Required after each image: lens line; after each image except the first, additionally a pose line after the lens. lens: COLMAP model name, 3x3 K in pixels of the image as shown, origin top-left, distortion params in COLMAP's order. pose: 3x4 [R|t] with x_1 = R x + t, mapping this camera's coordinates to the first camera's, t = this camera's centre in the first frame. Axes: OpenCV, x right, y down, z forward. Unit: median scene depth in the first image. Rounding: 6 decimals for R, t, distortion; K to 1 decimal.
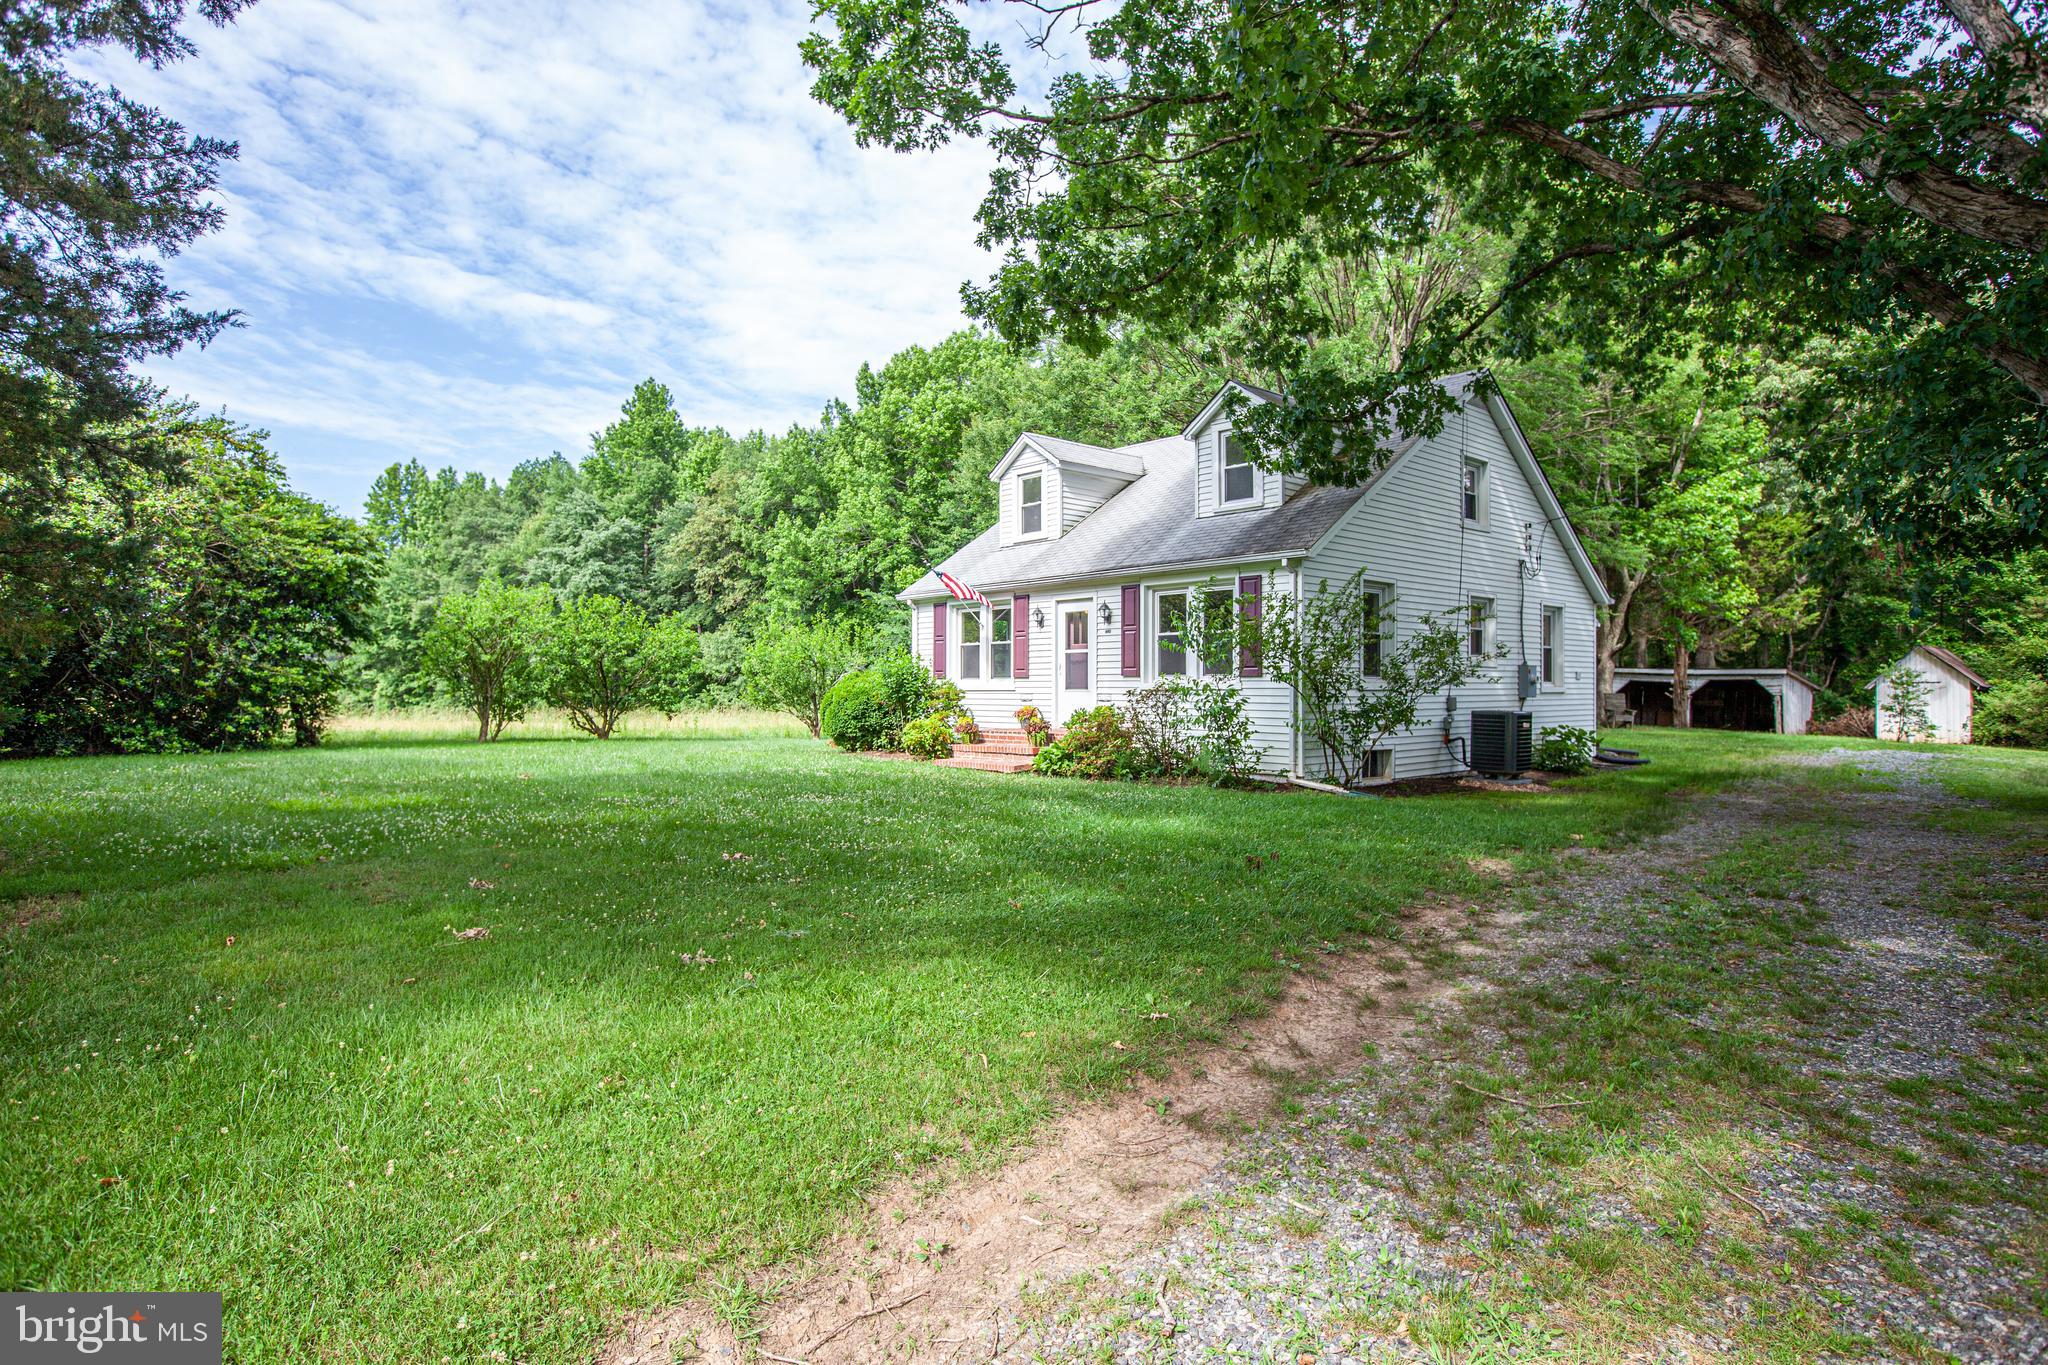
lens RADIAL K [[1122.5, 0, 1017.6], [0, 1122.5, 685.3], [0, 0, 1]] dist [-0.014035, -0.000049]
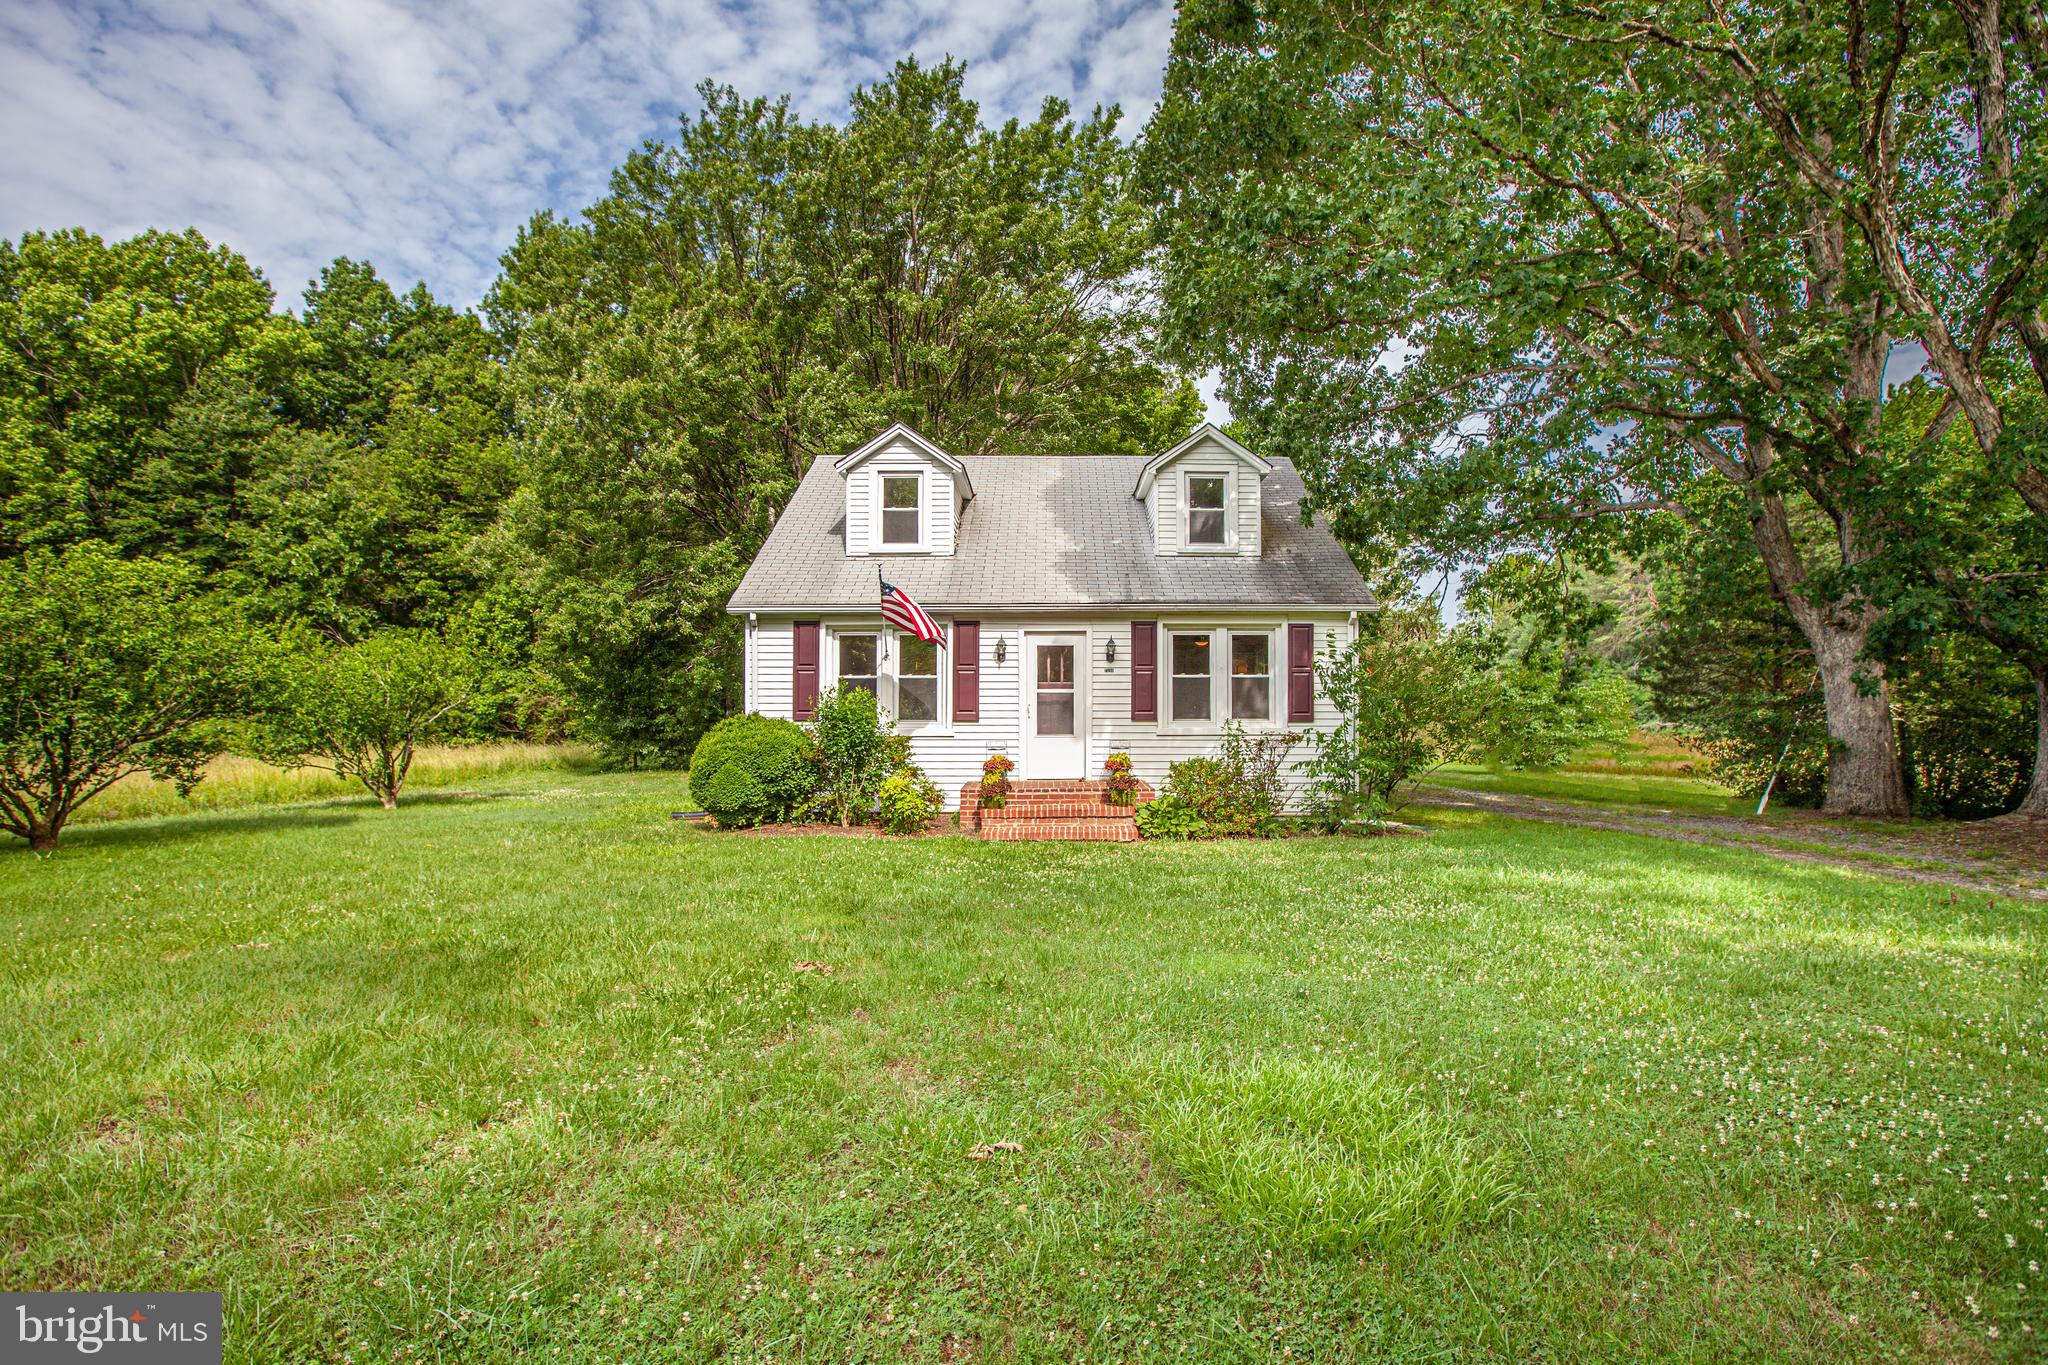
lens RADIAL K [[951.4, 0, 1062.6], [0, 951.4, 697.6], [0, 0, 1]] dist [-0.022020, 0.009039]
pose [[0.651070, 0.003822, 0.759008, -0.496838], [-0.002513, 0.999993, -0.002880, -0.022698], [-0.759013, -0.000032, 0.651075, 0.505472]]
